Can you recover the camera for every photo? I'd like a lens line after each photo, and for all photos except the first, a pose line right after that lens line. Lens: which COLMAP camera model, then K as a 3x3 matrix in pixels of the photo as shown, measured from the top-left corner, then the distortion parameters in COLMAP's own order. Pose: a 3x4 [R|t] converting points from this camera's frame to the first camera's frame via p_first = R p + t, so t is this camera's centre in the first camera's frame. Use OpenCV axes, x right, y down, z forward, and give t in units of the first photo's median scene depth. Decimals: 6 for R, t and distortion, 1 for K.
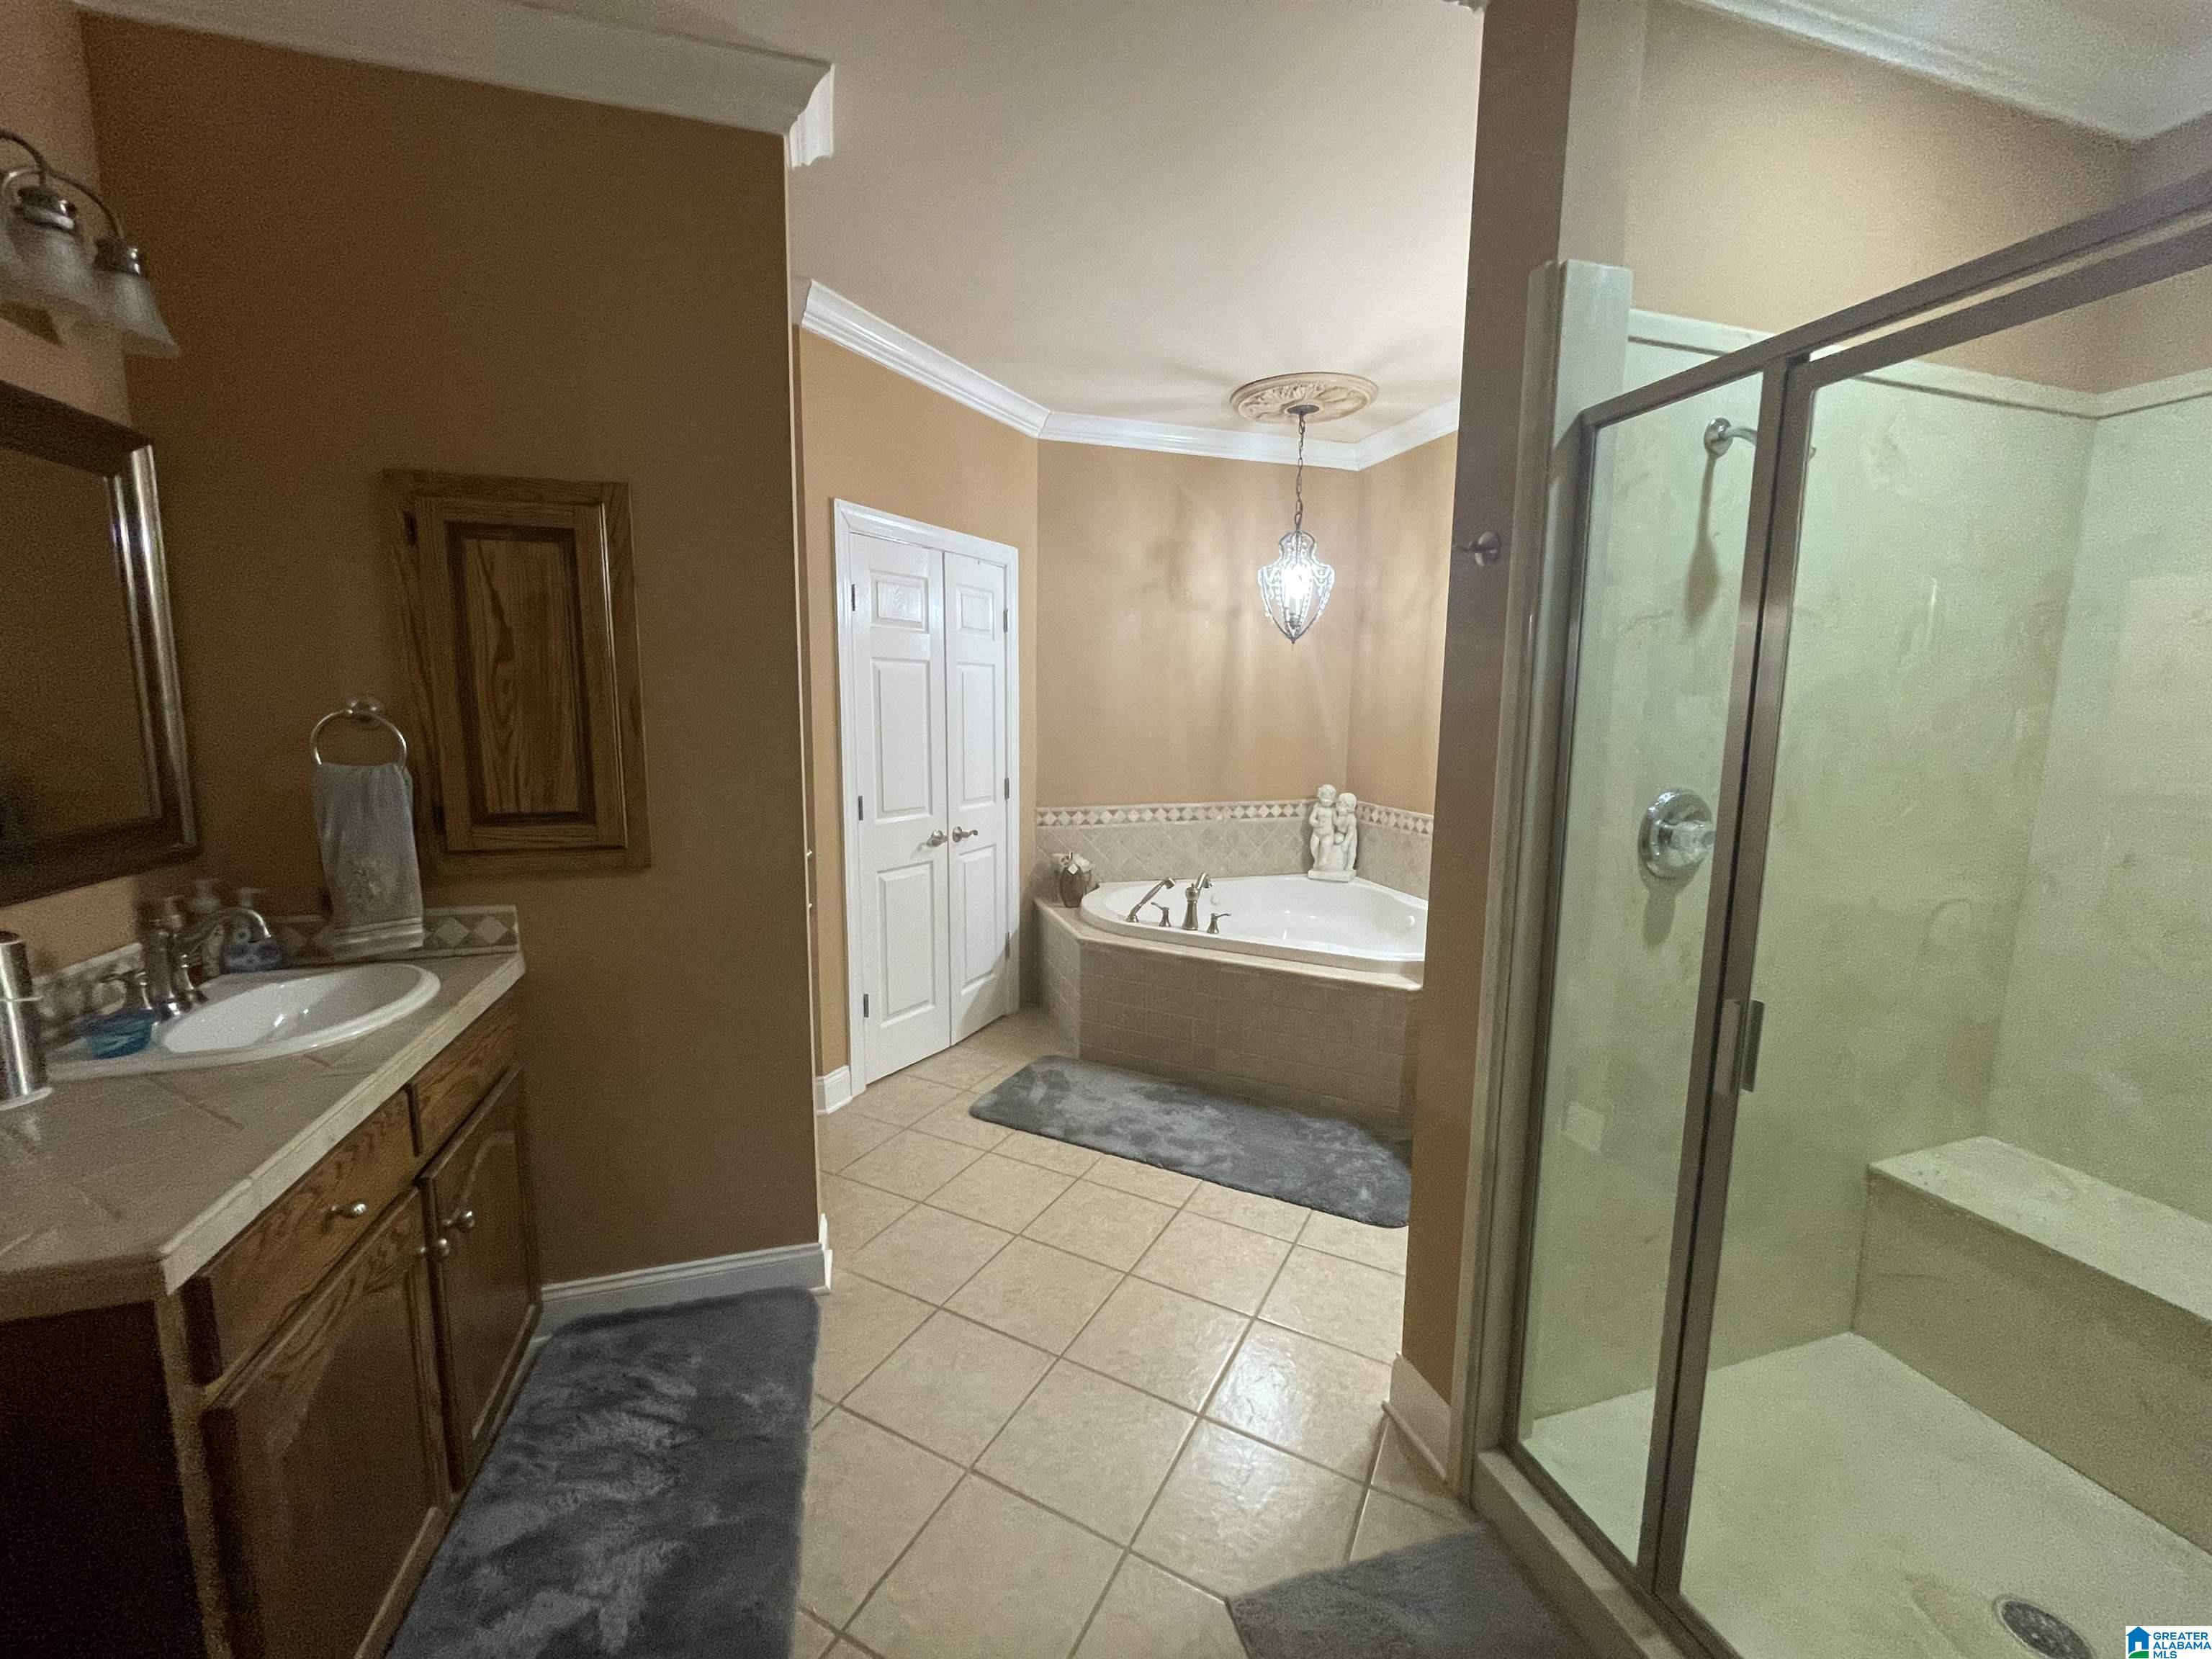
lens RADIAL K [[888.7, 0, 1107.7], [0, 888.7, 824.0], [0, 0, 1]] dist [-0.005813, 0.000985]
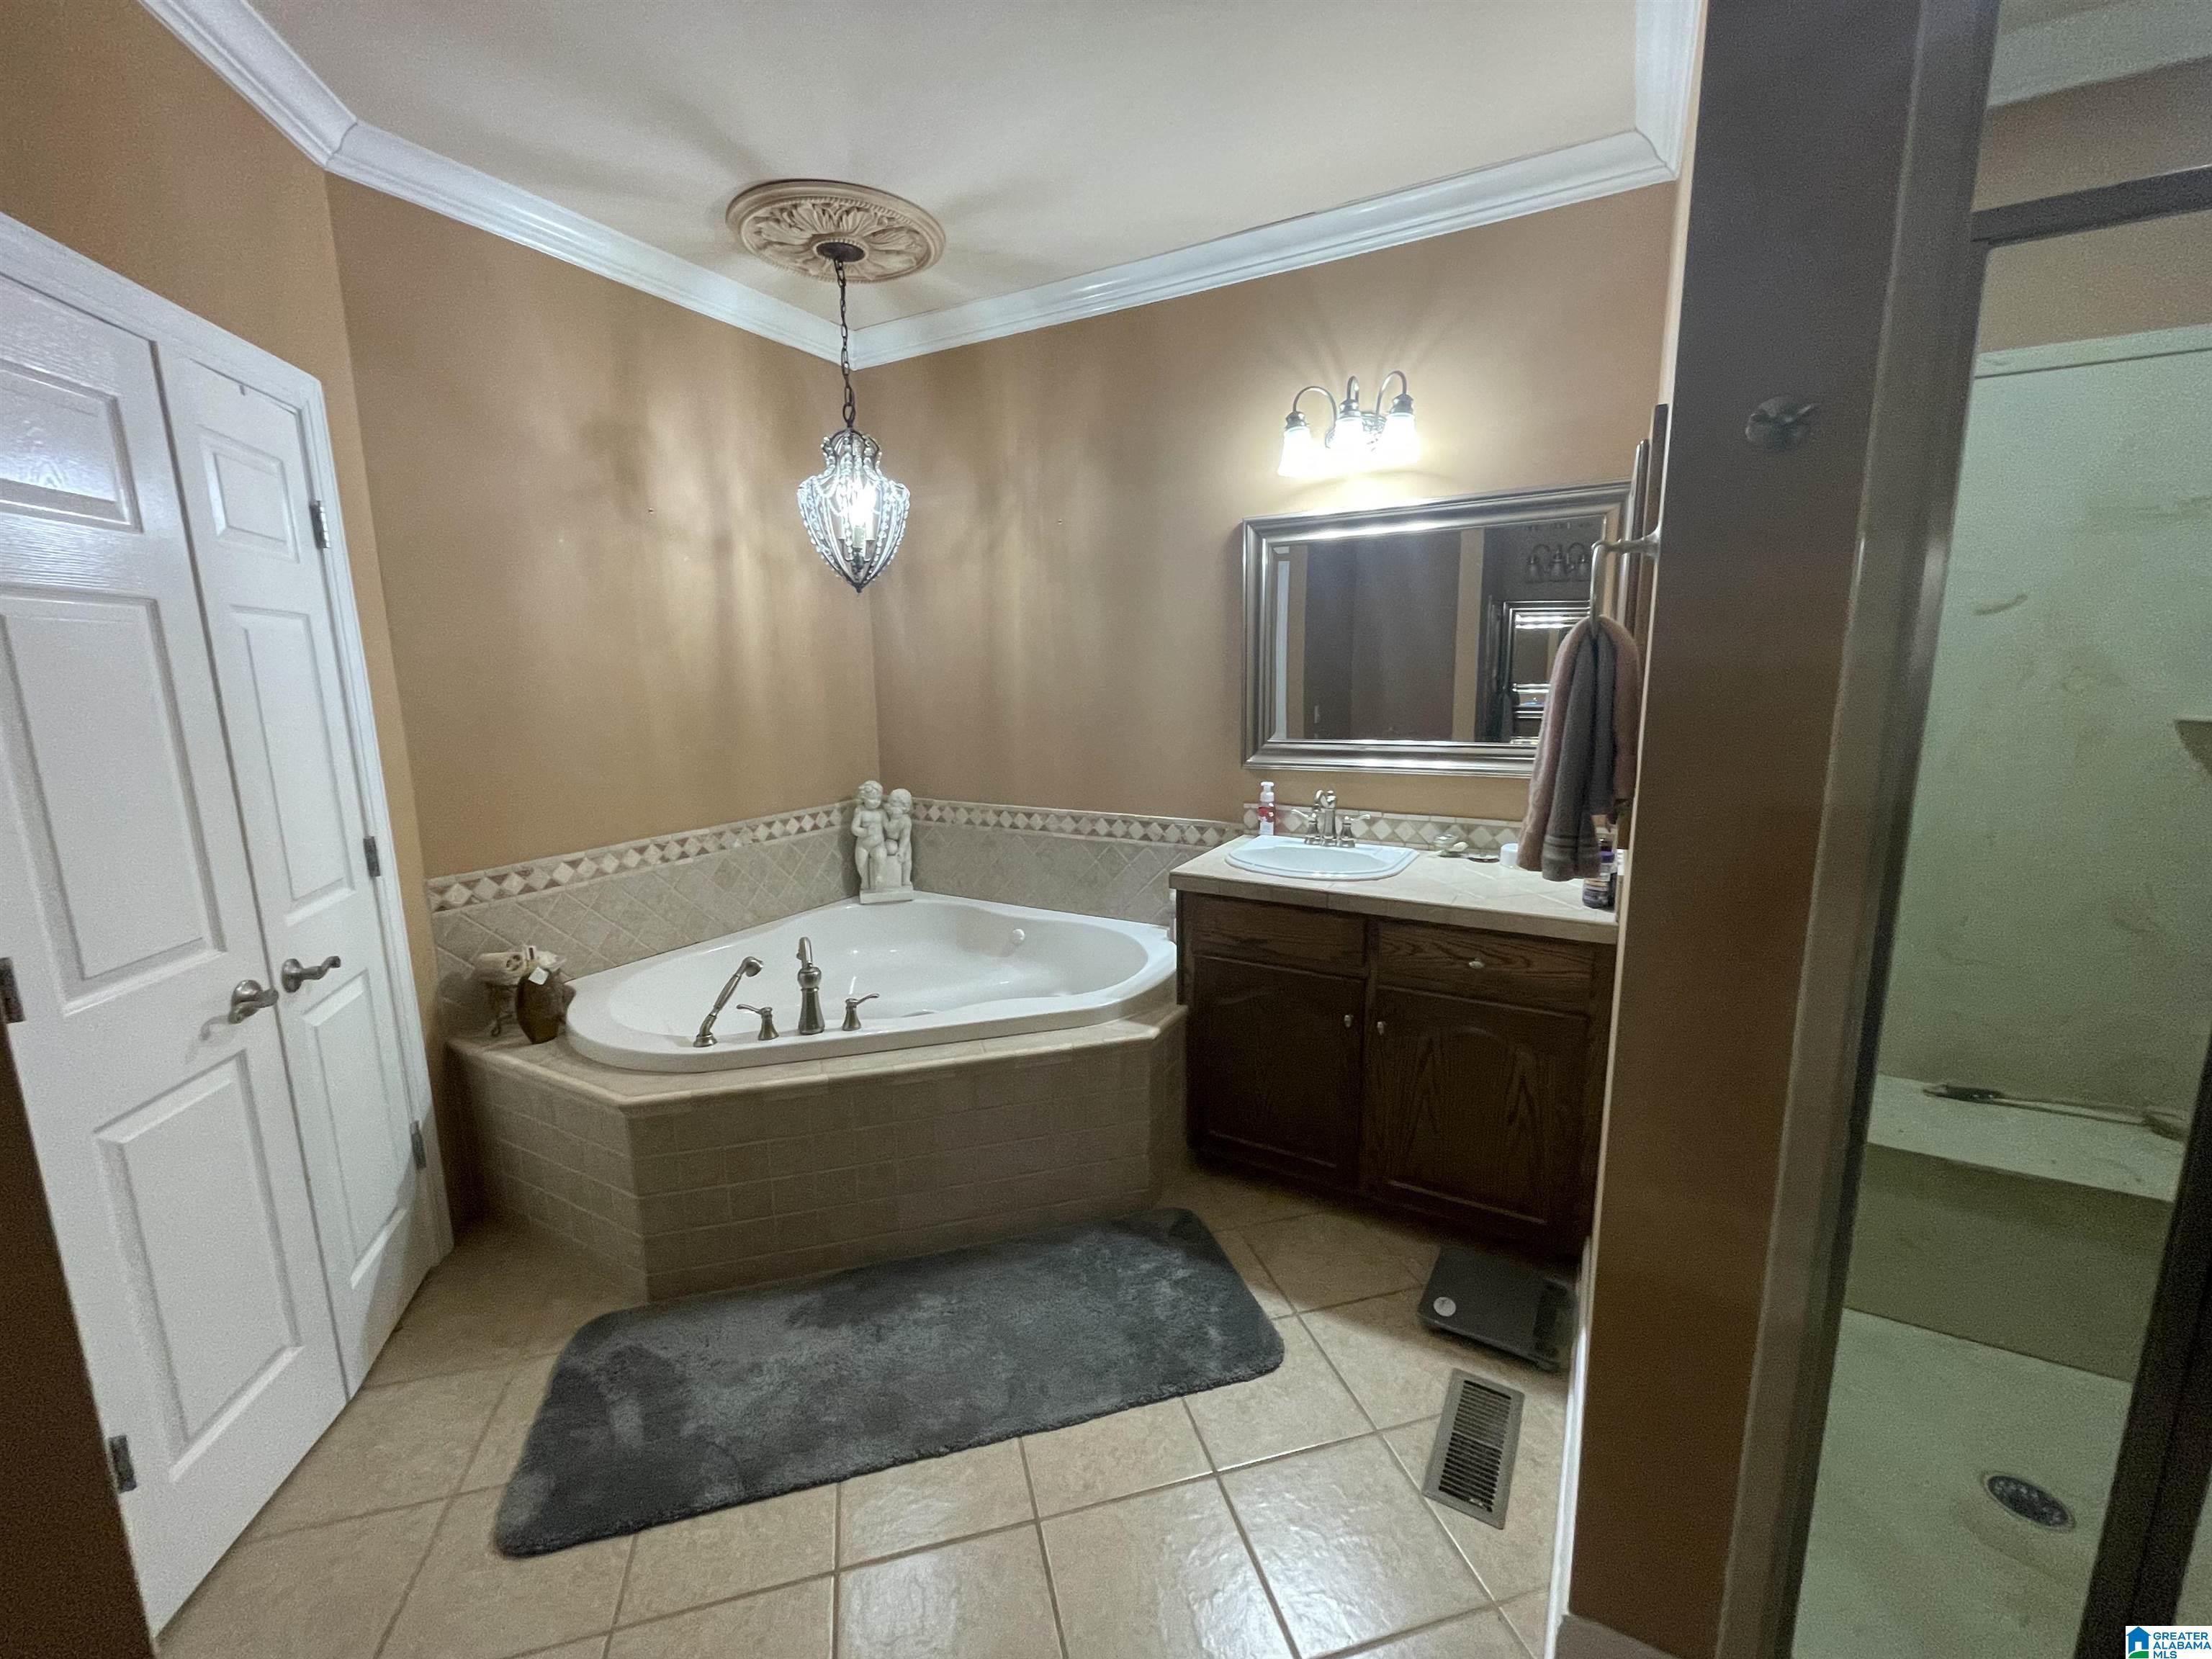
lens RADIAL K [[888.7, 0, 1105.5], [0, 888.7, 825.8], [0, 0, 1]] dist [-0.005813, 0.000985]
pose [[0.729432, -0.138578, 0.669869, -0.140412], [0.112985, 0.990222, 0.081819, -0.050625], [-0.674657, 0.016003, 0.737957, 0.322327]]
